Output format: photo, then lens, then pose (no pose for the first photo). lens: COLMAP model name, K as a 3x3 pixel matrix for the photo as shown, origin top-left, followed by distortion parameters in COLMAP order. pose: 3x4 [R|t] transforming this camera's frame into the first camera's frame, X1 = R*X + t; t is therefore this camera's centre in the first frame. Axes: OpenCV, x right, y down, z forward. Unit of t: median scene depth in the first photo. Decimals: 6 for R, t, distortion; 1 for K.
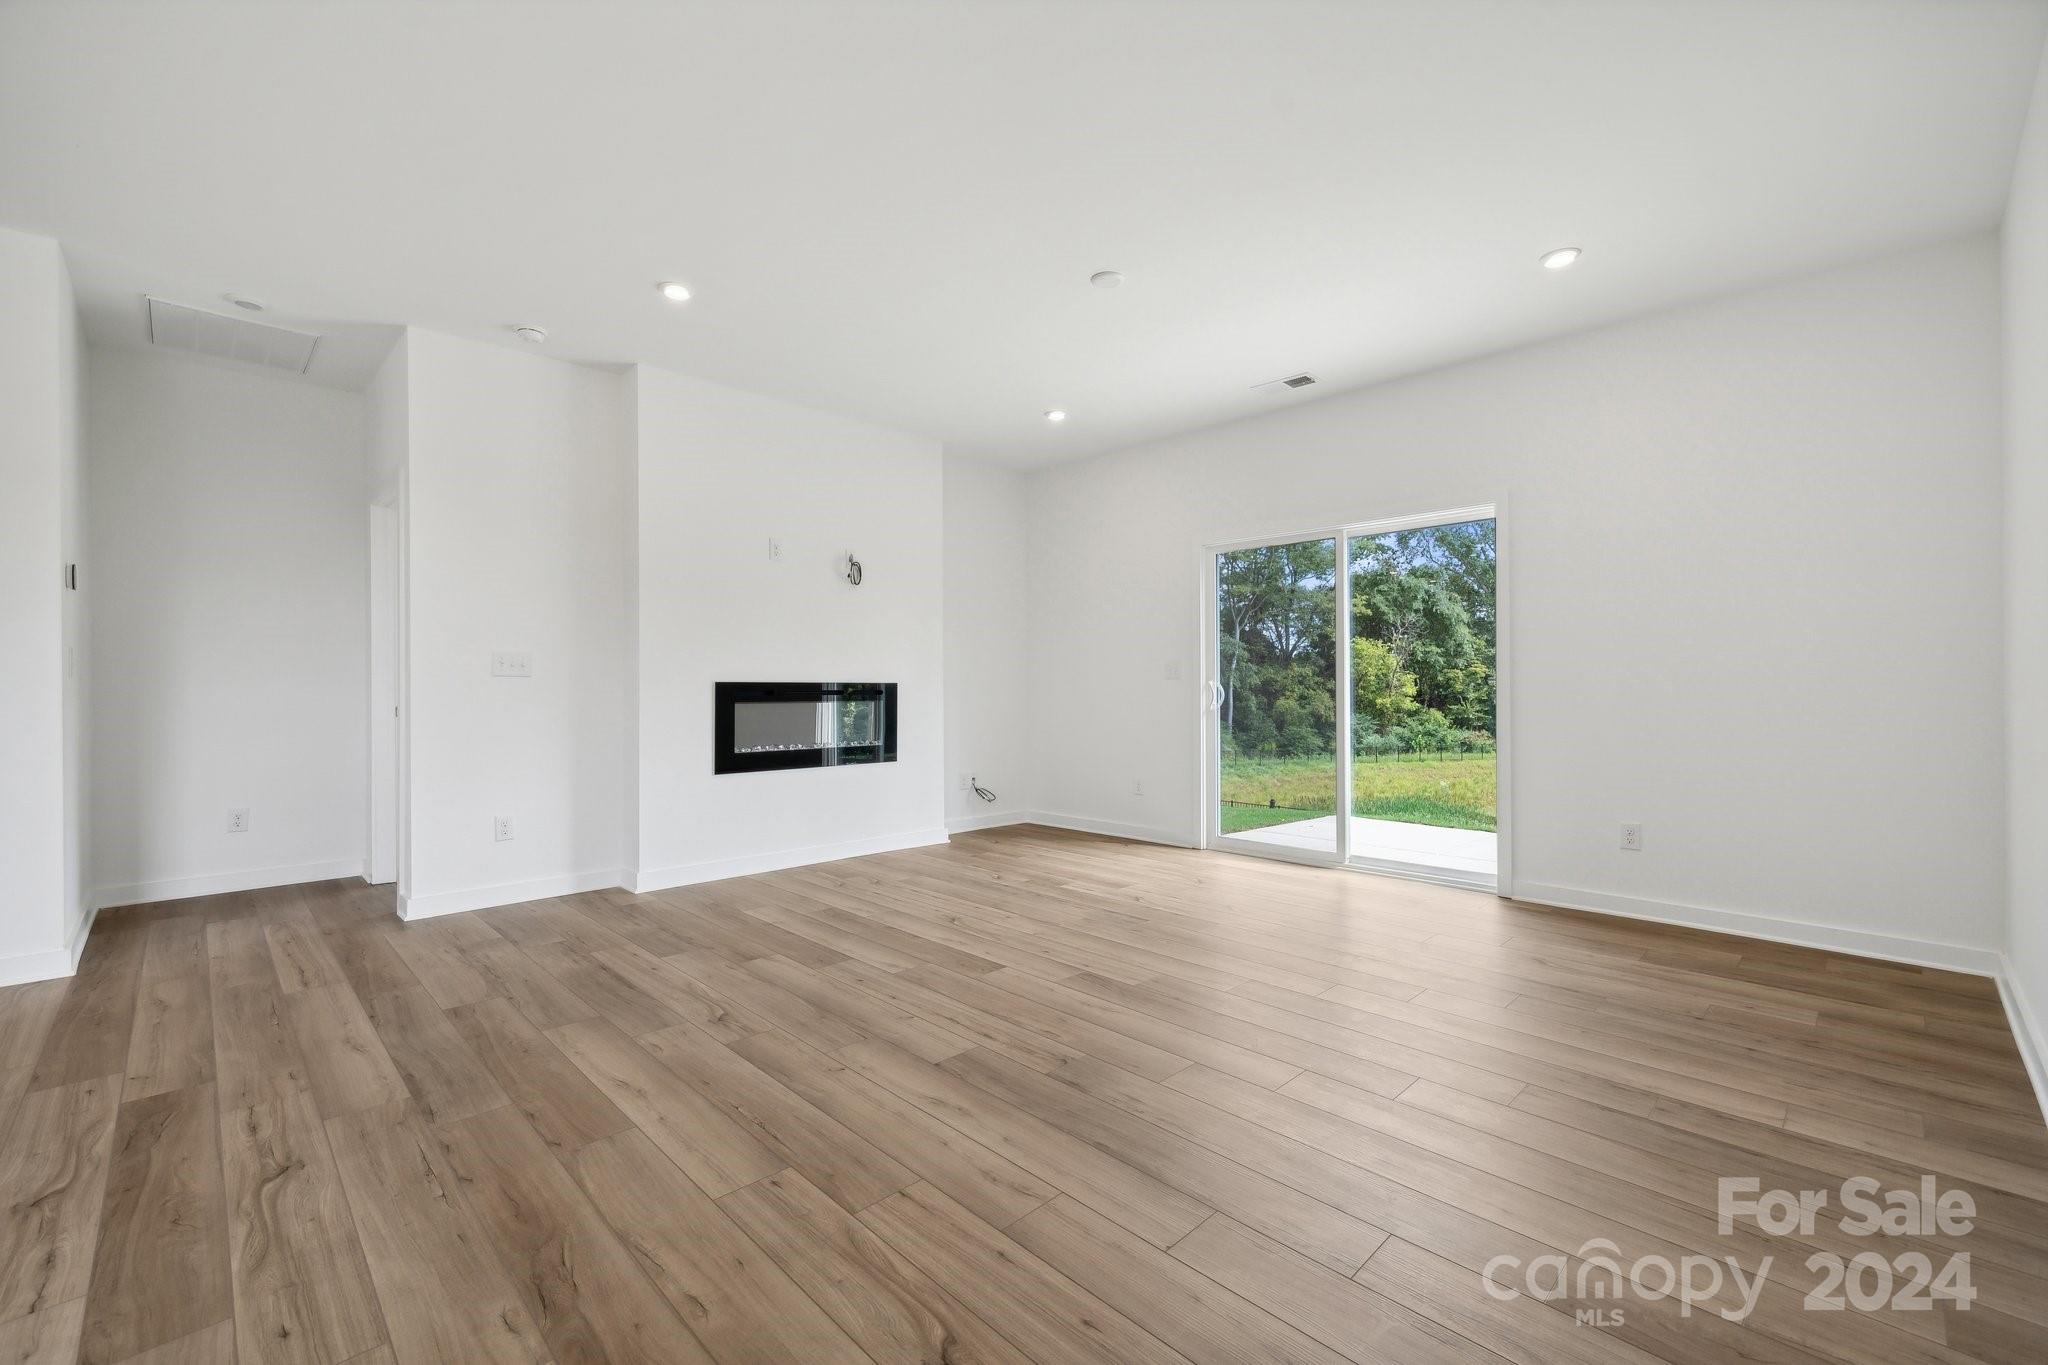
lens RADIAL K [[842.7, 0, 1008.7], [0, 842.7, 680.4], [0, 0, 1]] dist [-0.001269, 0.000506]
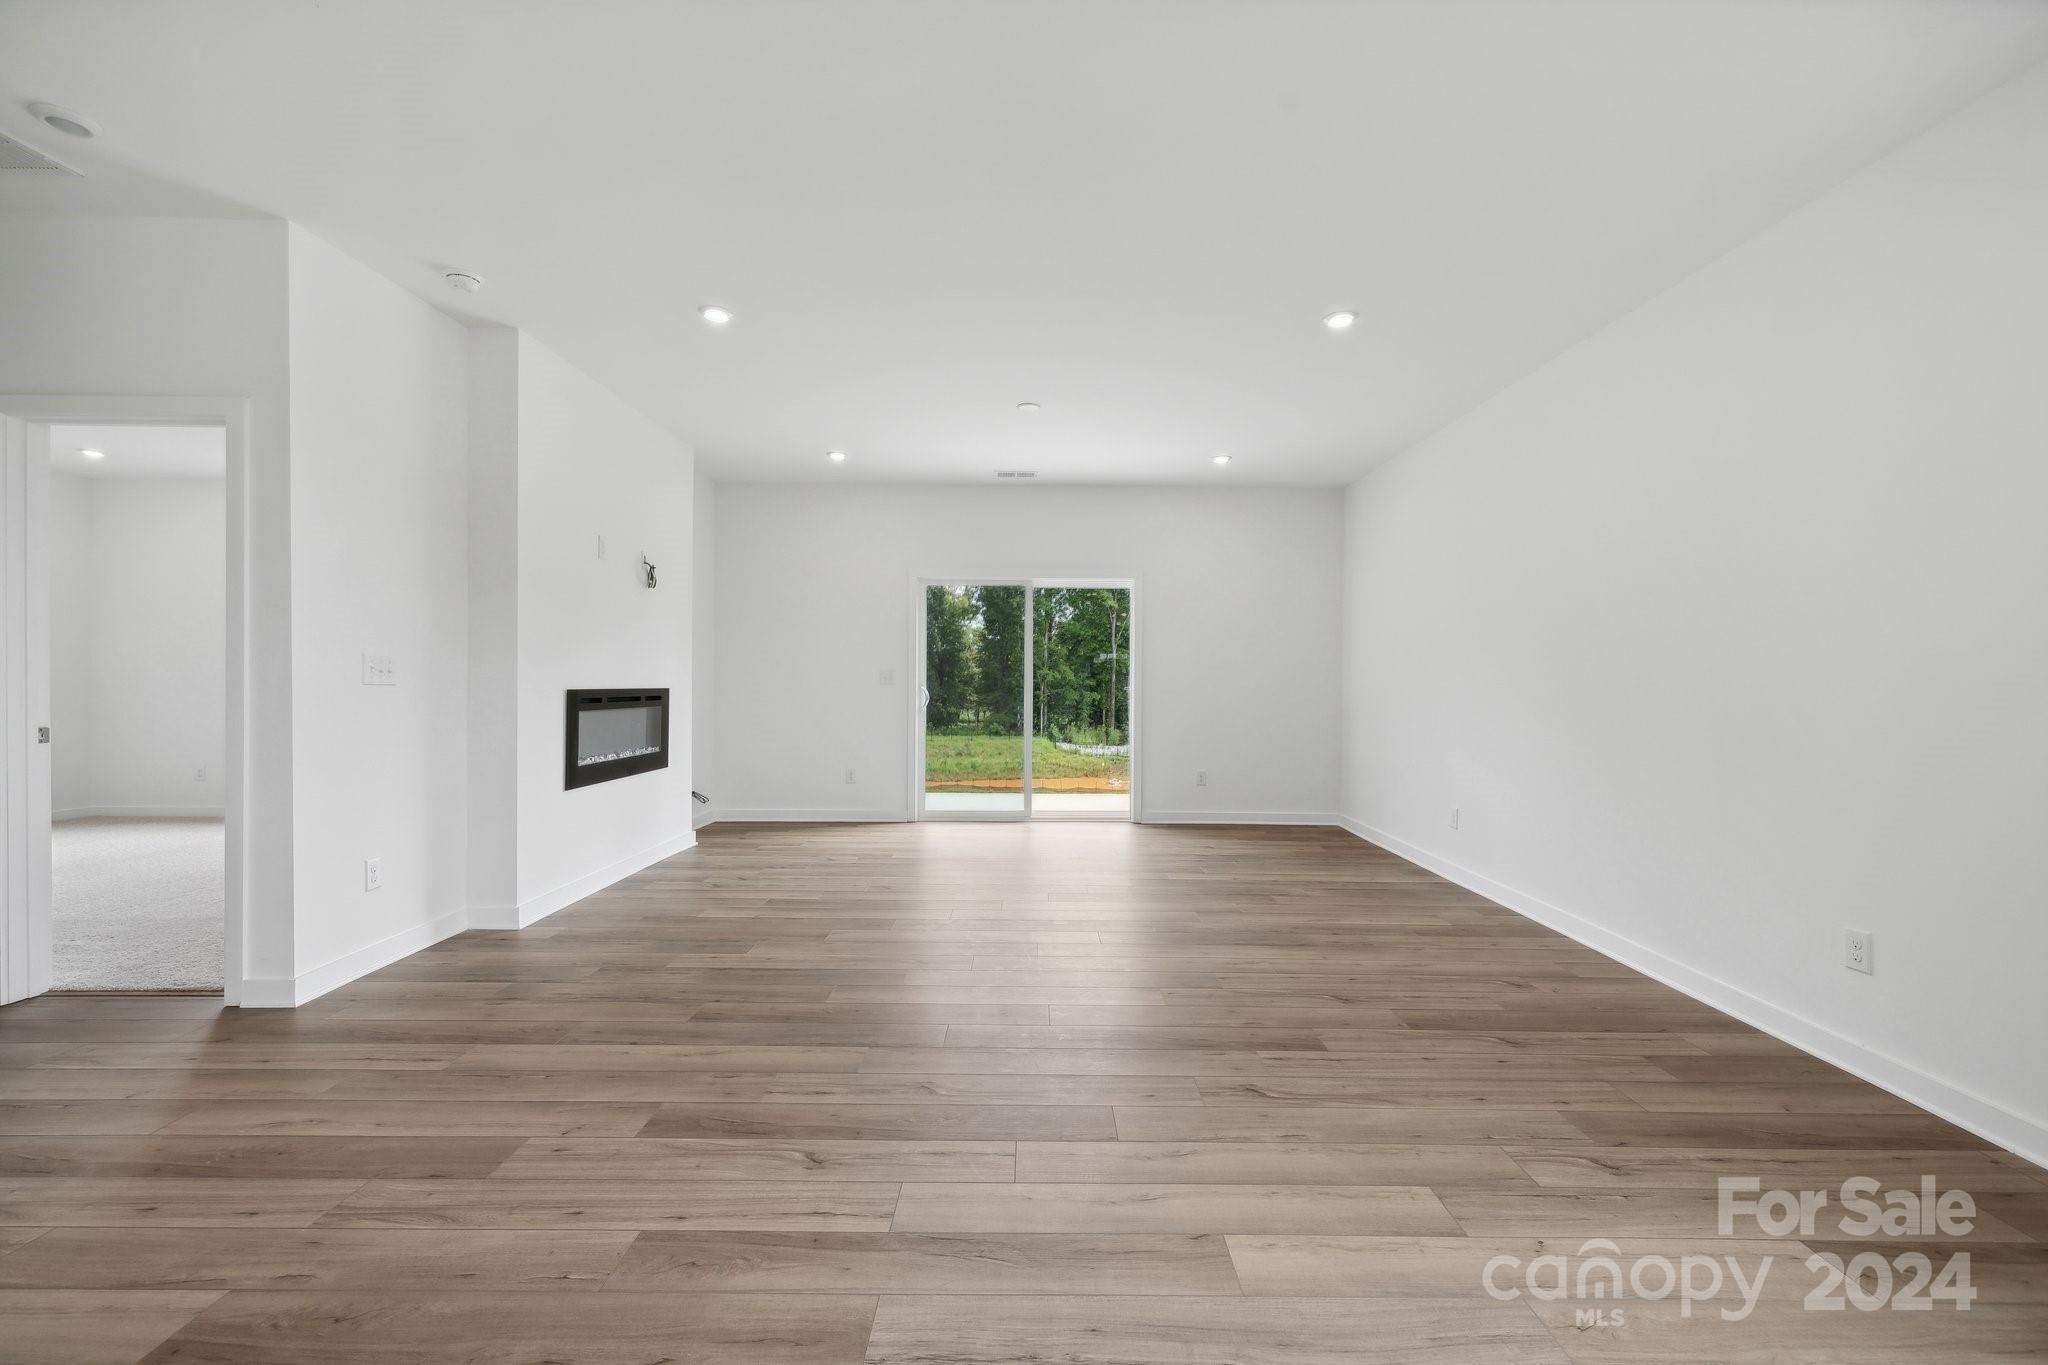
lens RADIAL K [[842.7, 0, 1025.9], [0, 842.7, 684.7], [0, 0, 1]] dist [-0.001269, 0.000506]
pose [[0.712304, 0.003813, 0.701861, -0.620481], [-0.011515, 0.999914, 0.006255, -0.014326], [-0.701777, -0.012537, 0.712287, -0.002875]]
